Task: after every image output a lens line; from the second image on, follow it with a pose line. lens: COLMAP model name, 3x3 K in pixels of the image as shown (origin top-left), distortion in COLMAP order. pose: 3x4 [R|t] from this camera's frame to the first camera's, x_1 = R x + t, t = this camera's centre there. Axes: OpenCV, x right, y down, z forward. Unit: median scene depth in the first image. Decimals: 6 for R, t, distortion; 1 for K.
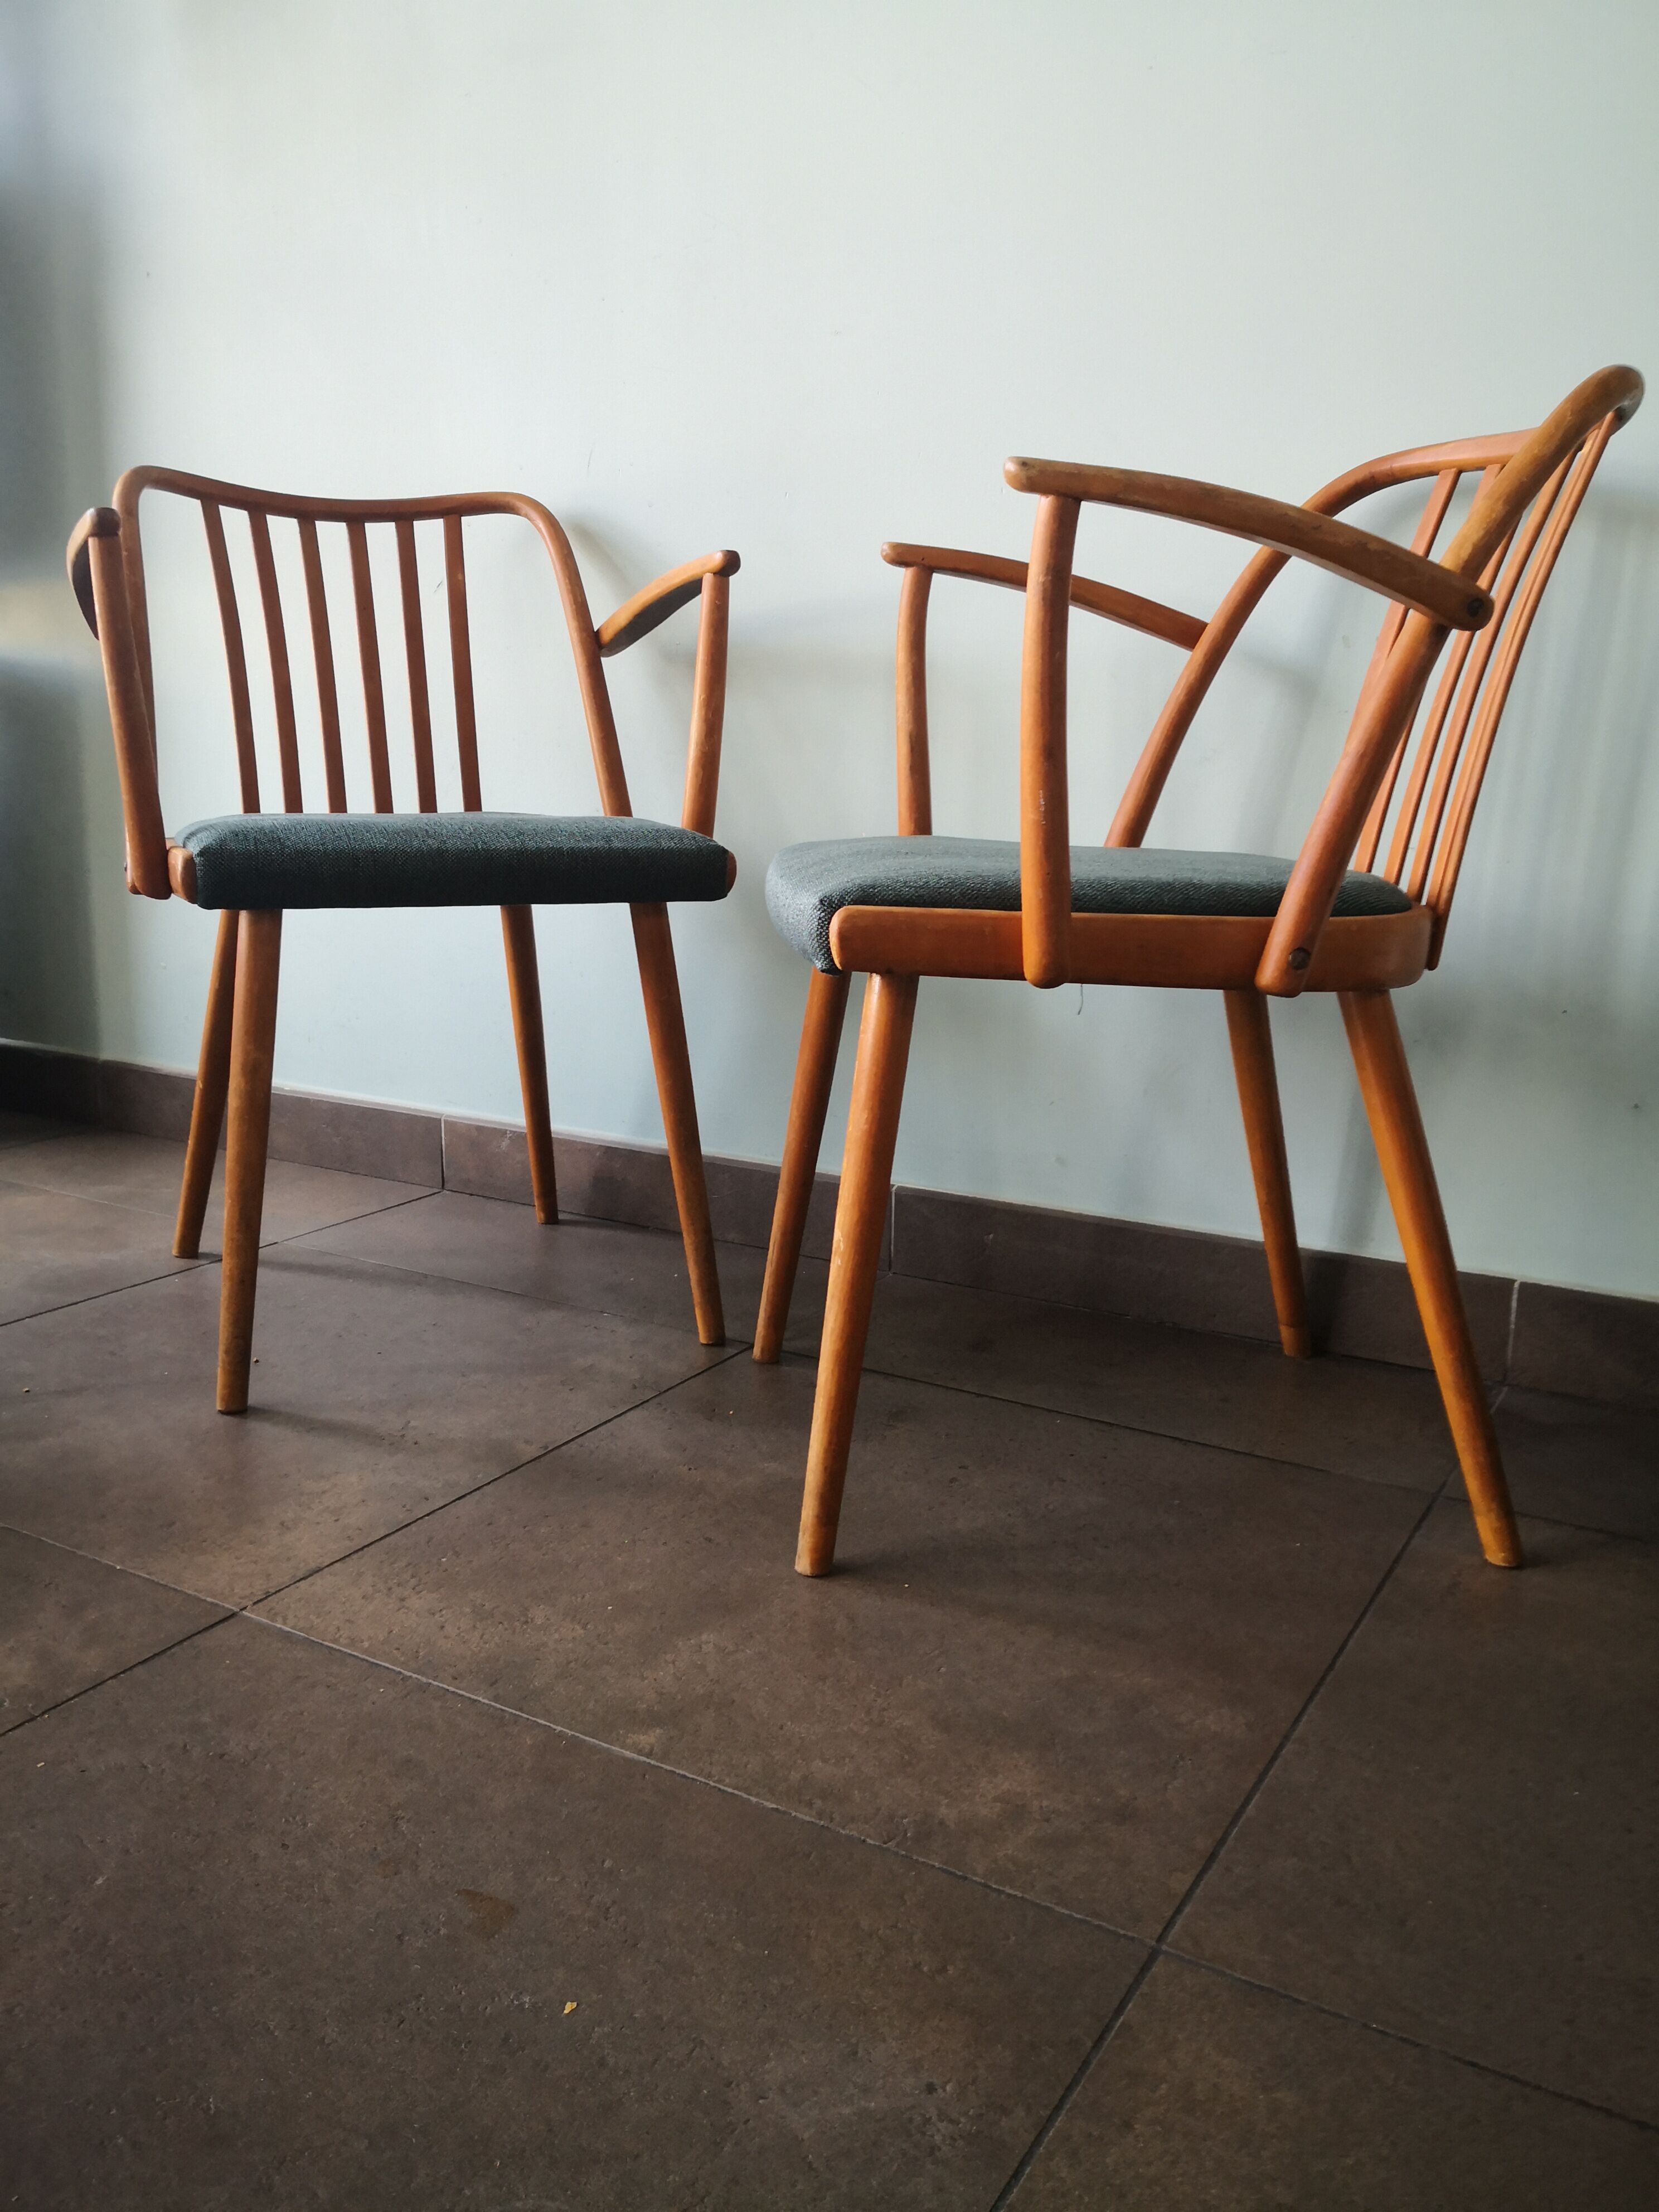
lens RADIAL K [[1809.5, 0, 823.5], [0, 1809.5, 1094.9], [0, 0, 1]] dist [-0.001916, -0.011819]
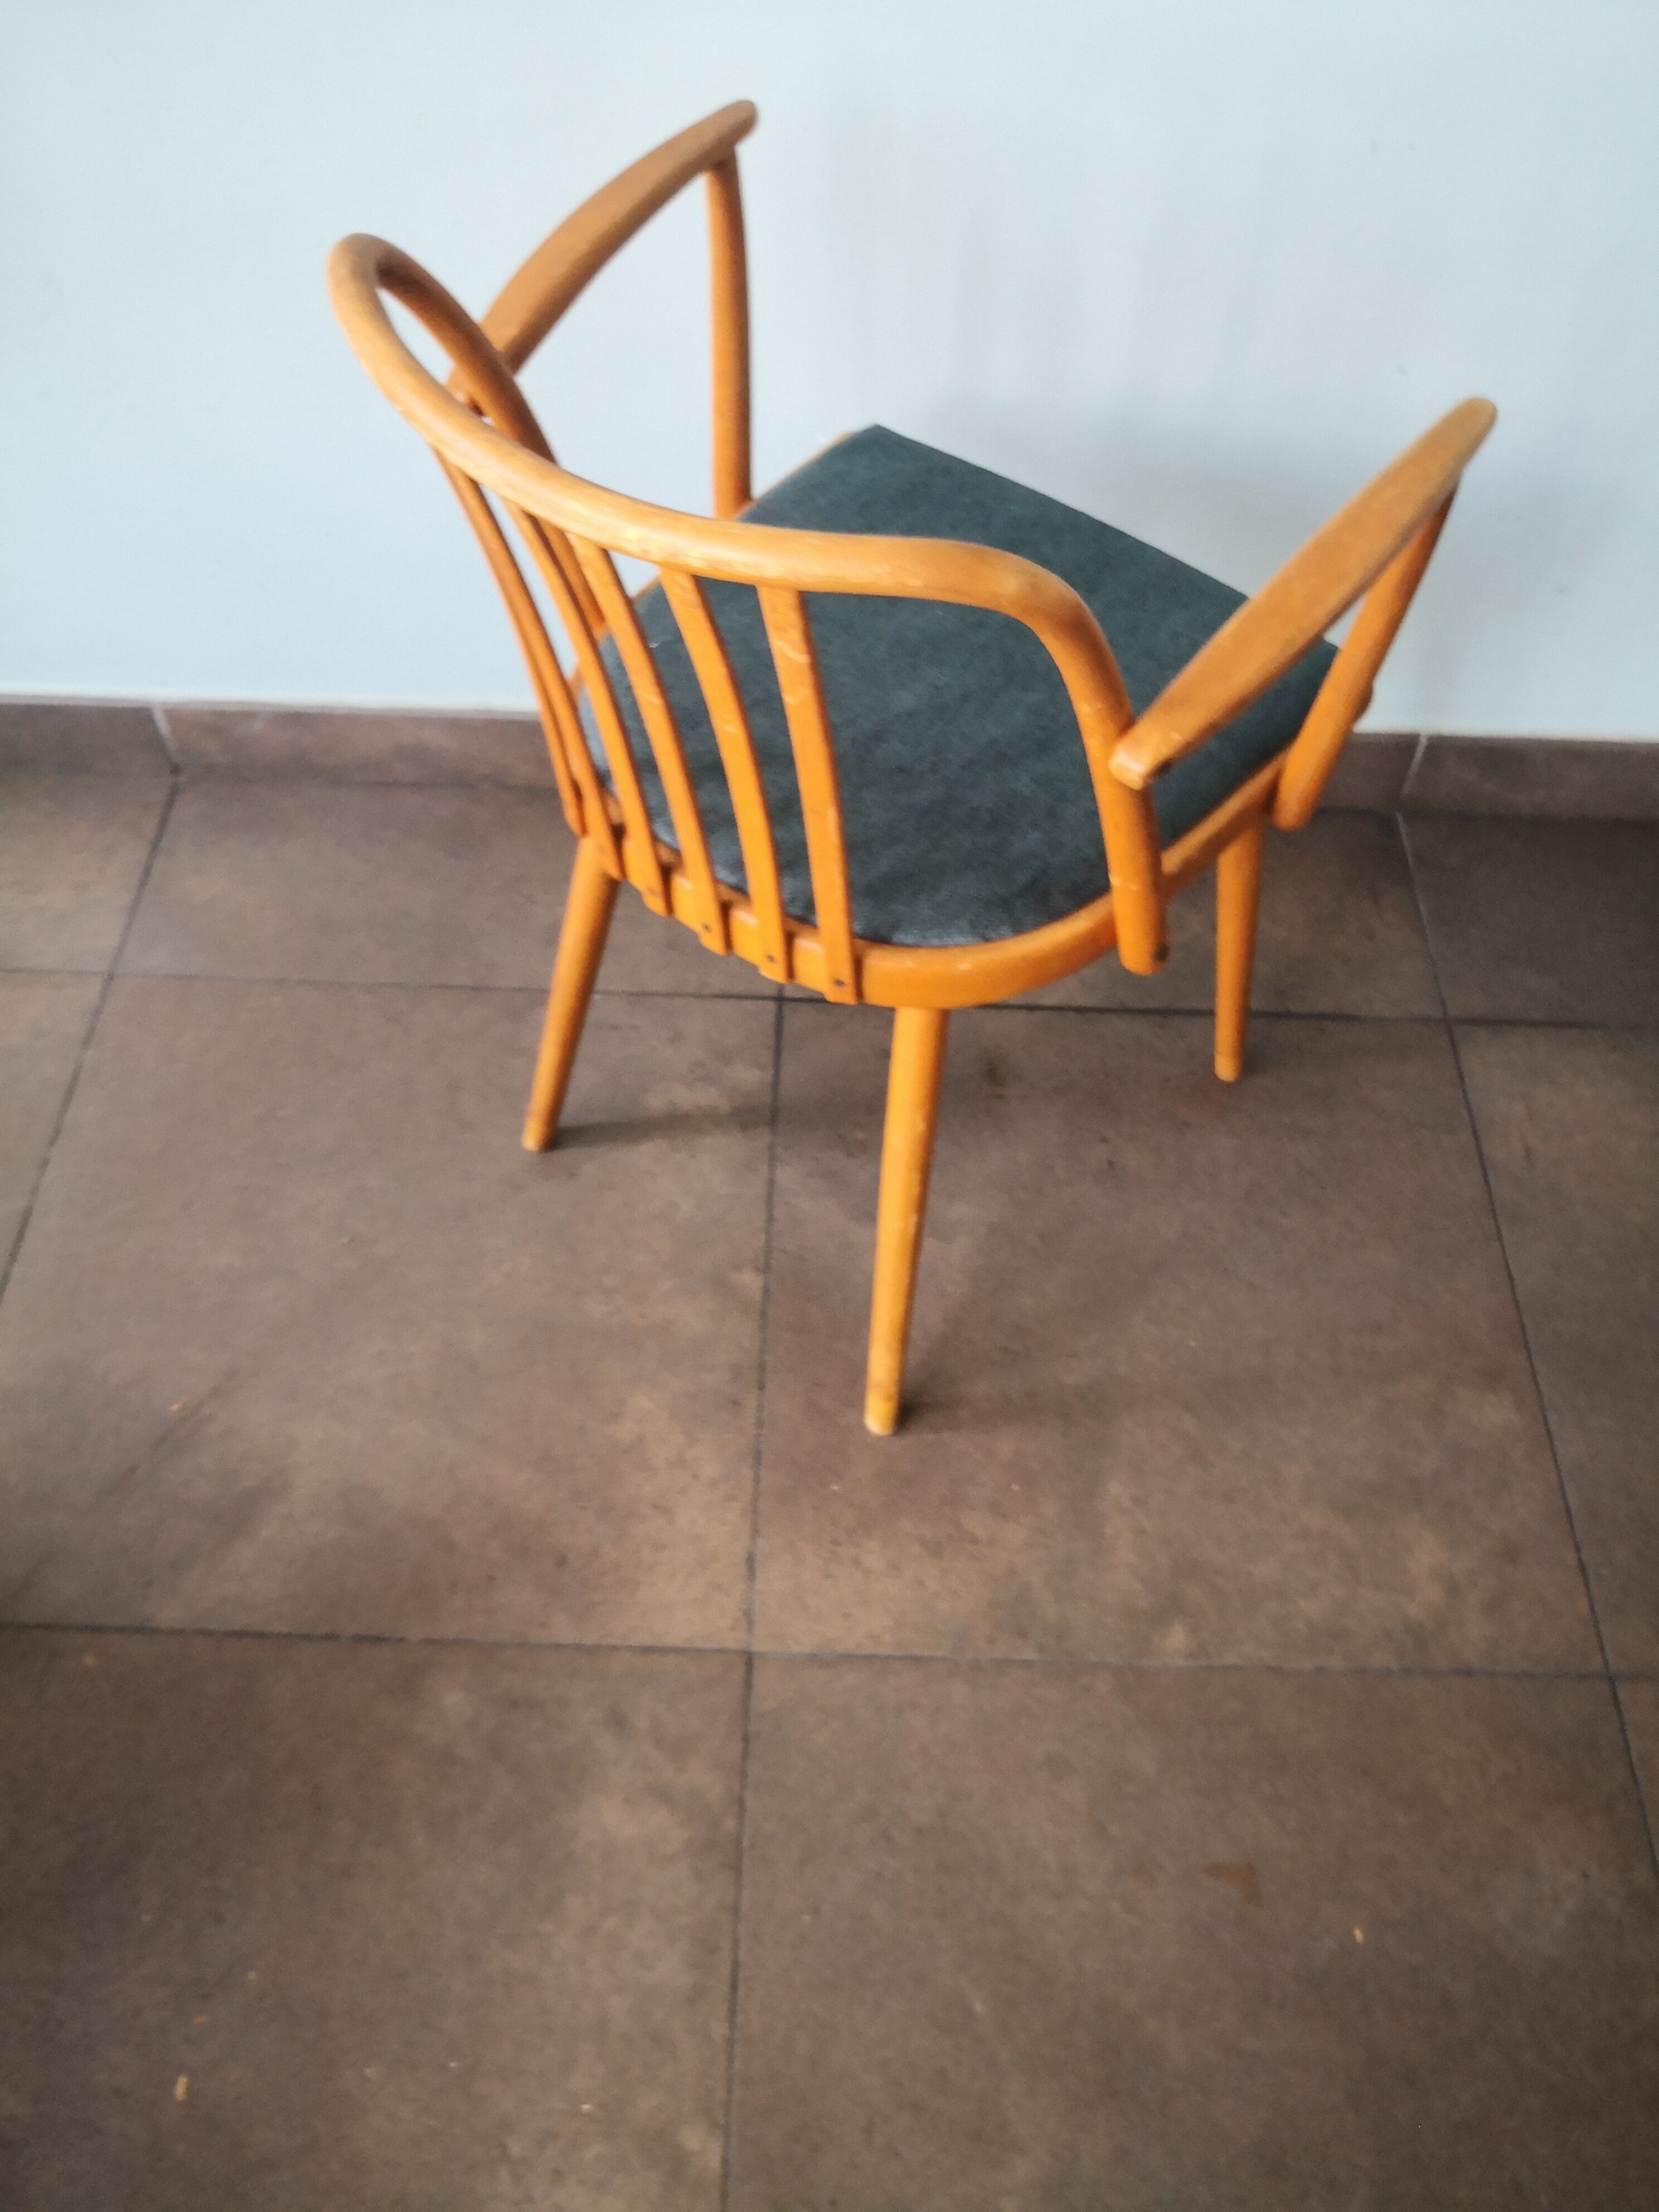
lens RADIAL K [[1774.7, 0, 823.0], [0, 1774.7, 1123.9], [0, 0, 1]] dist [-0.010519, -0.013656]
pose [[0.873520, -0.388135, 0.293793, -0.419096], [0.086023, 0.717116, 0.691625, -0.611065], [-0.479127, -0.578875, 0.659804, 0.389100]]
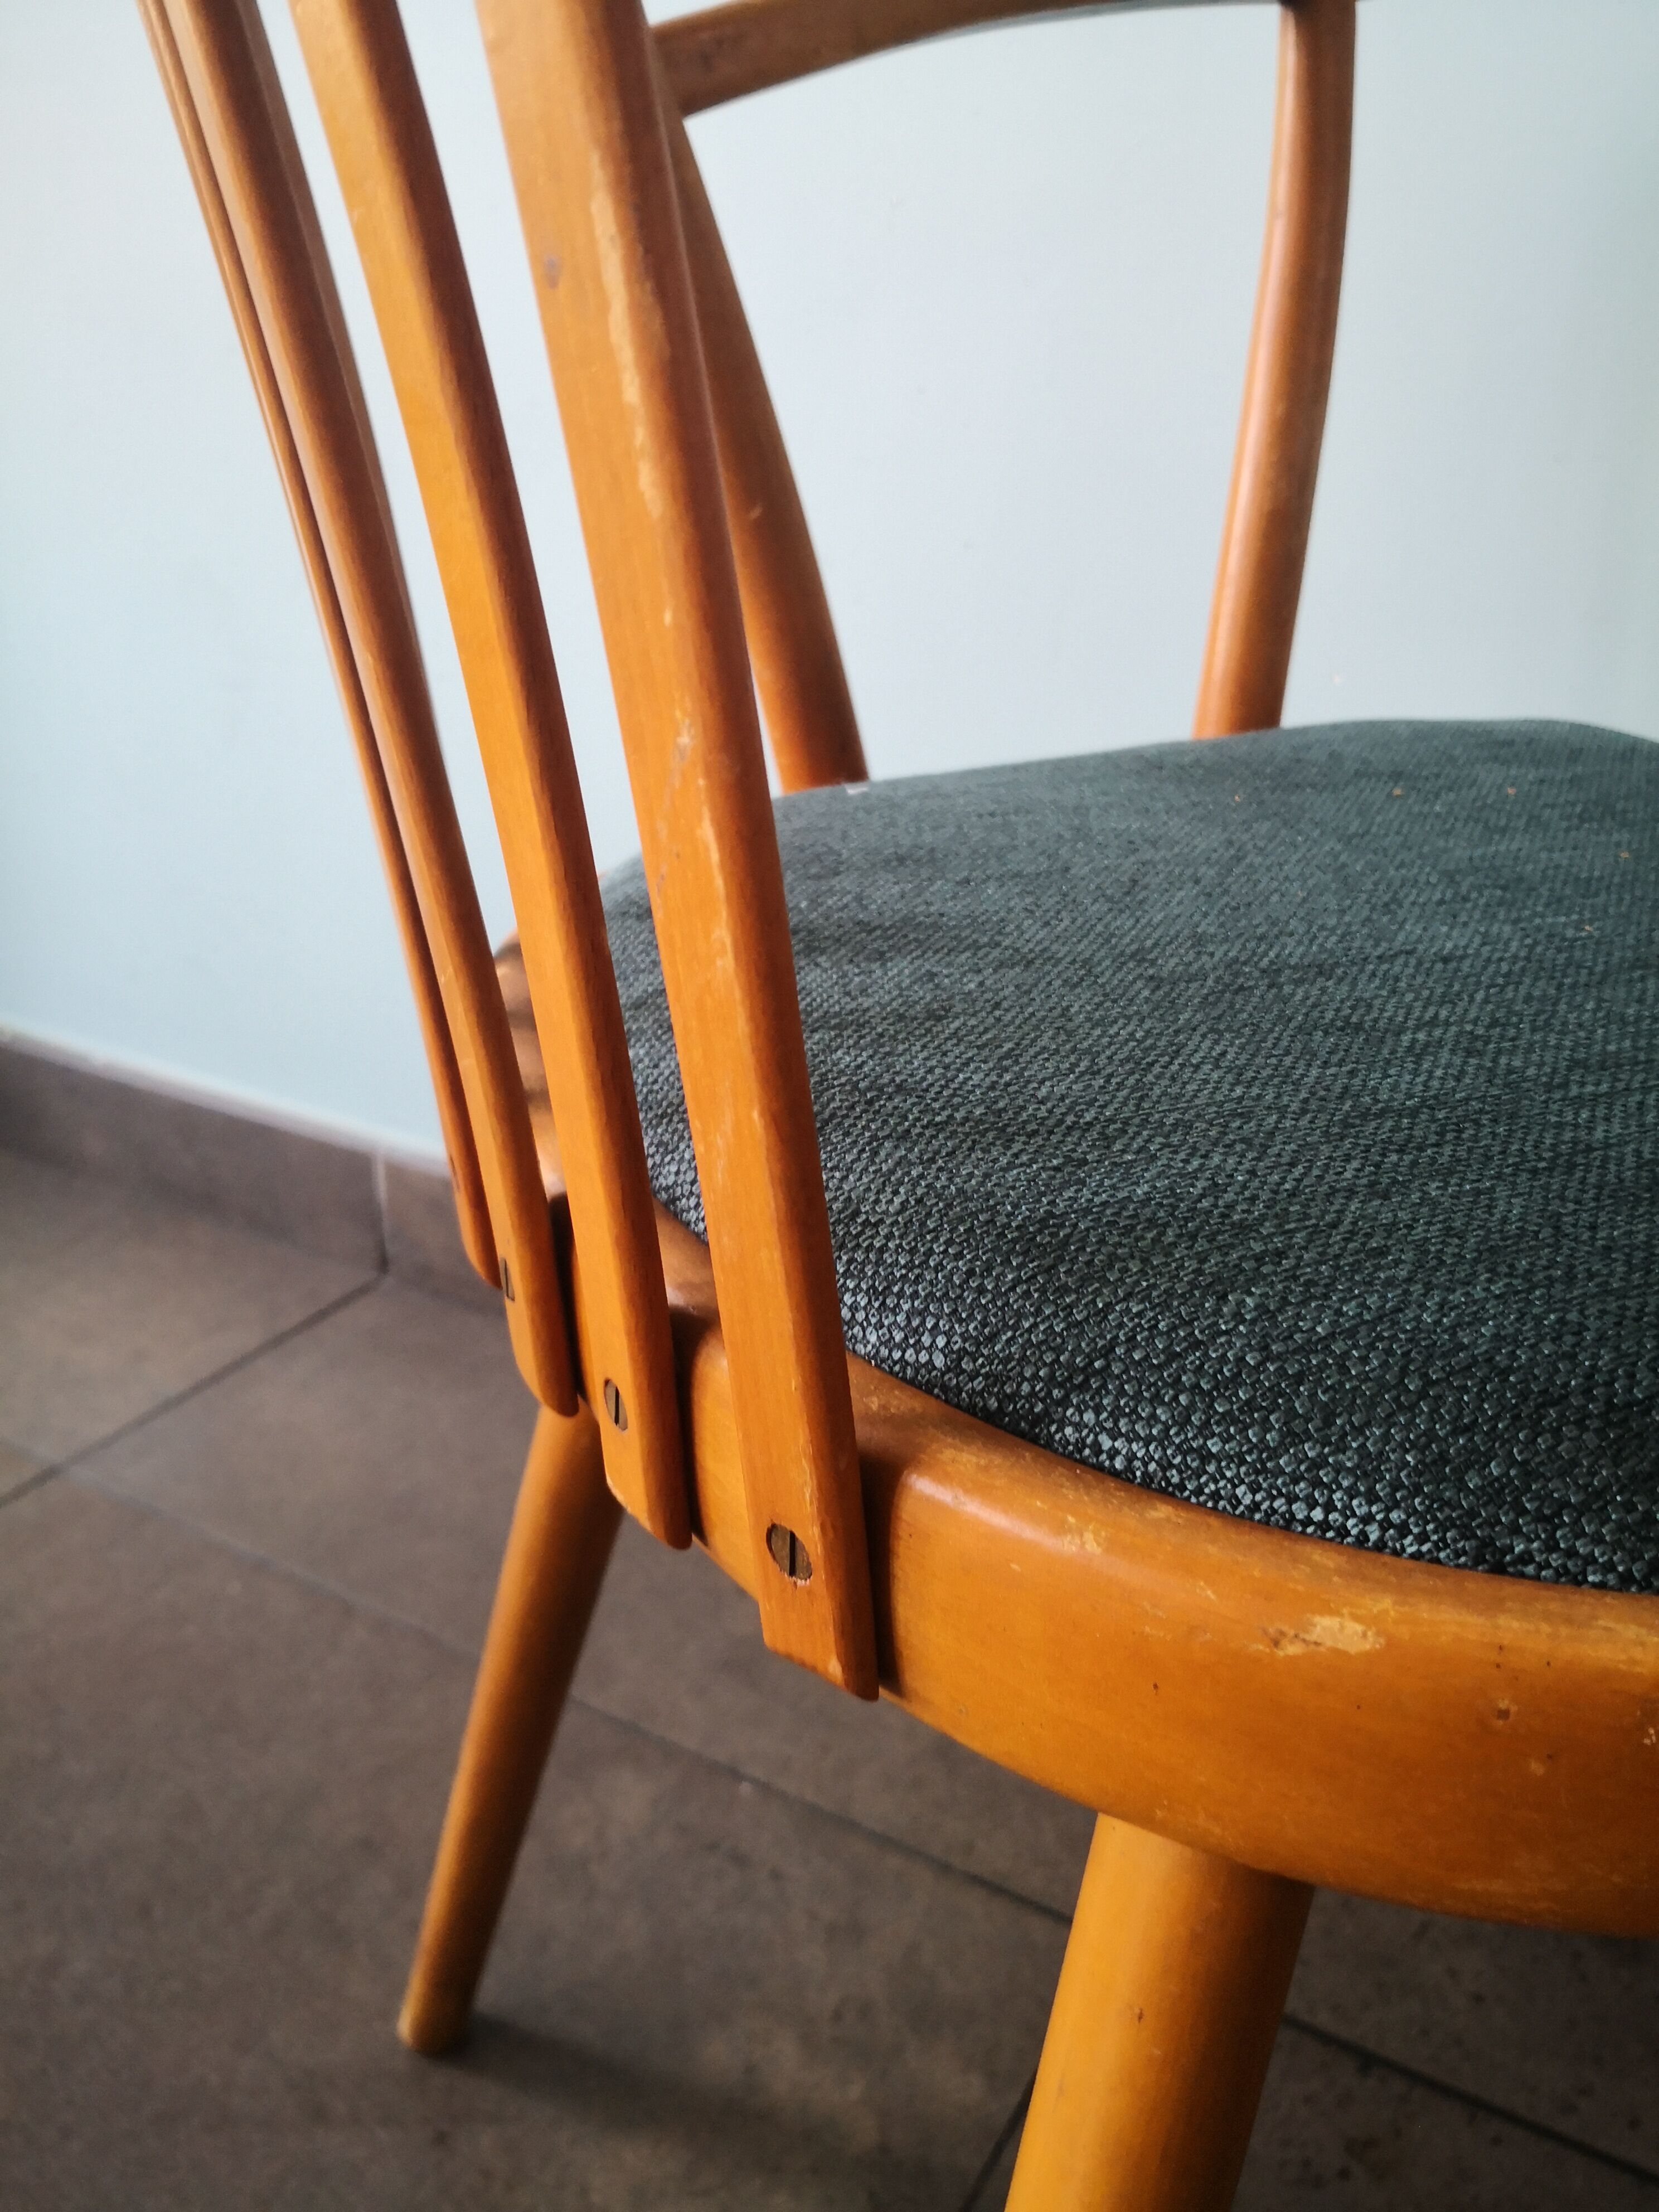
lens RADIAL K [[1840.8, 0, 829.5], [0, 1840.8, 1106.0], [0, 0, 1]] dist [0.000951, -0.047348]
pose [[0.999644, 0.013826, 0.022810, -0.150083], [-0.017992, 0.980841, 0.193976, -0.178203], [-0.019691, -0.194317, 0.980741, 0.774958]]
